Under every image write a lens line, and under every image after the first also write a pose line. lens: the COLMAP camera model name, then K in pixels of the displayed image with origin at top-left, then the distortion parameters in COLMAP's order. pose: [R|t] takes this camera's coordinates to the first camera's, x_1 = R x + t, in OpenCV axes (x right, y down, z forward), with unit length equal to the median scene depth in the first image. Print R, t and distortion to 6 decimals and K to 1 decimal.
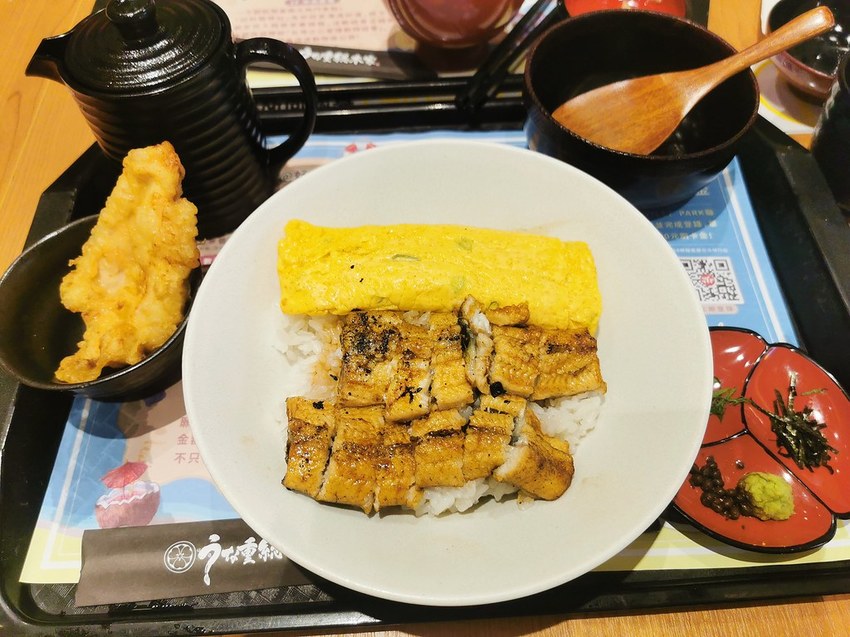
lens RADIAL K [[679.6, 0, 425.0], [0, 679.6, 318.5], [0, 0, 1]] dist [0.048358, -0.103740]
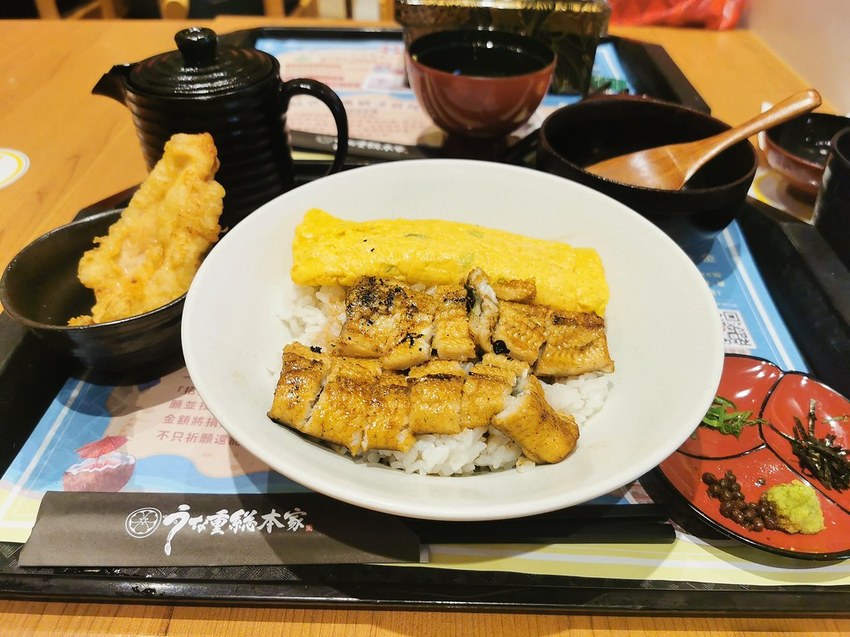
lens RADIAL K [[679.6, 0, 425.0], [0, 679.6, 318.5], [0, 0, 1]] dist [0.048358, -0.103740]
pose [[0.996863, 0.072140, -0.032551, 0.025176], [-0.078594, 0.950719, -0.299926, 0.336182], [0.009310, 0.301544, 0.953407, 0.055730]]
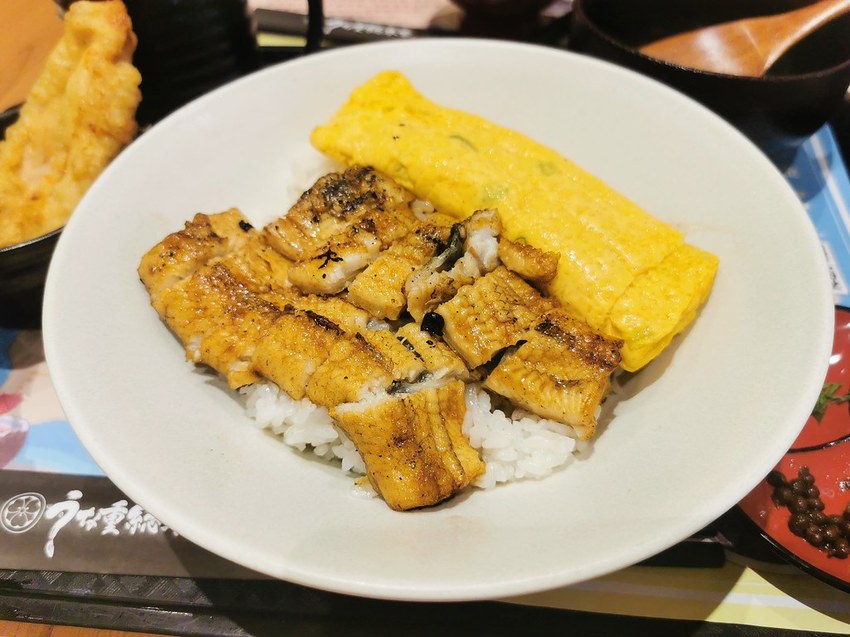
lens RADIAL K [[679.6, 0, 425.0], [0, 679.6, 318.5], [0, 0, 1]] dist [0.048358, -0.103740]
pose [[0.753865, 0.492078, -0.435369, 0.355648], [-0.558346, 0.829075, -0.029741, 0.114134], [0.346318, 0.265507, 0.899761, 0.371995]]
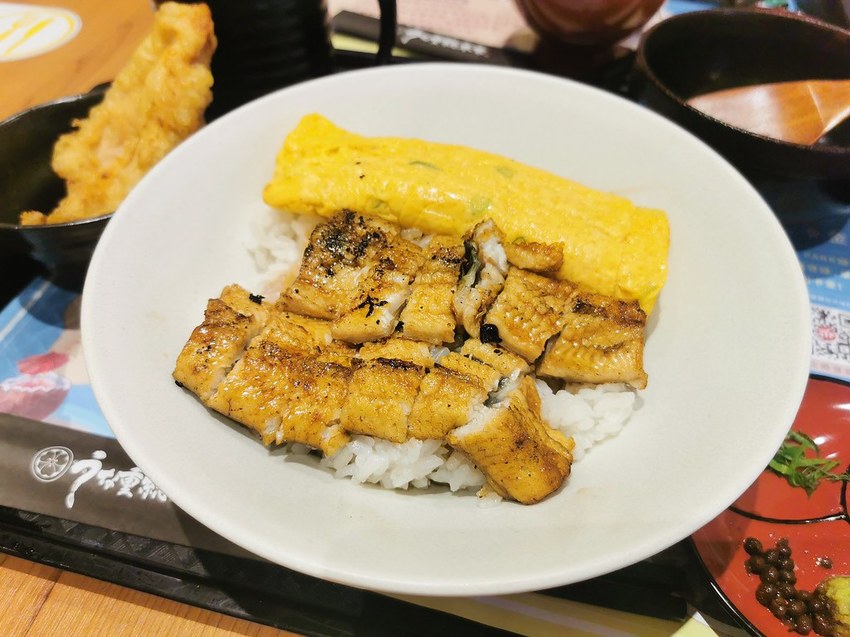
lens RADIAL K [[687.7, 0, 425.0], [0, 687.7, 318.5], [0, 0, 1]] dist [0.036263, -0.112737]
pose [[0.957138, 0.231995, -0.173392, 0.150373], [-0.258580, 0.954155, -0.150746, 0.199091], [0.130471, 0.189120, 0.973248, 0.257785]]
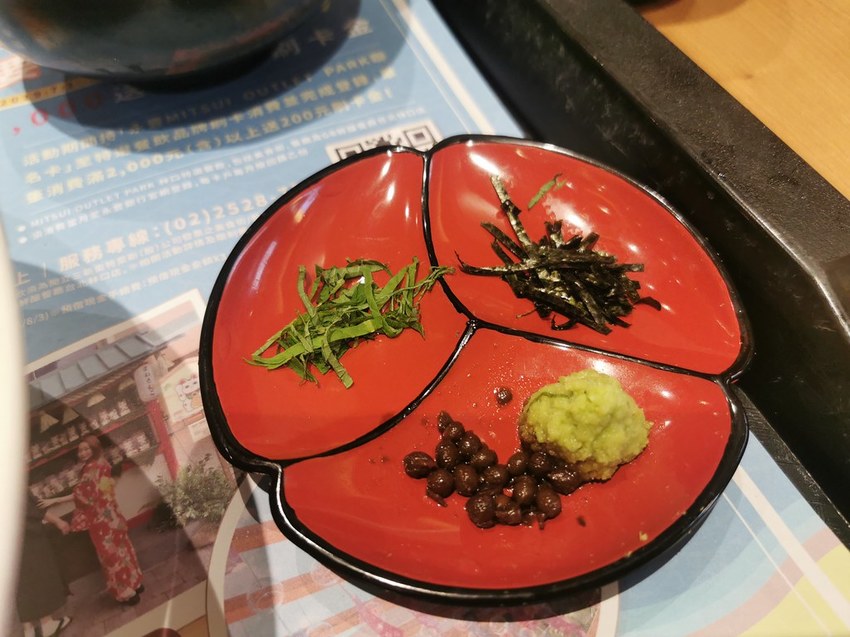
lens RADIAL K [[687.7, 0, 425.0], [0, 687.7, 318.5], [0, 0, 1]] dist [0.036263, -0.112737]
pose [[0.799429, -0.501448, 0.330851, 0.315711], [0.520293, 0.853229, 0.036007, 0.137071], [-0.300347, 0.143355, 0.942996, 0.621803]]
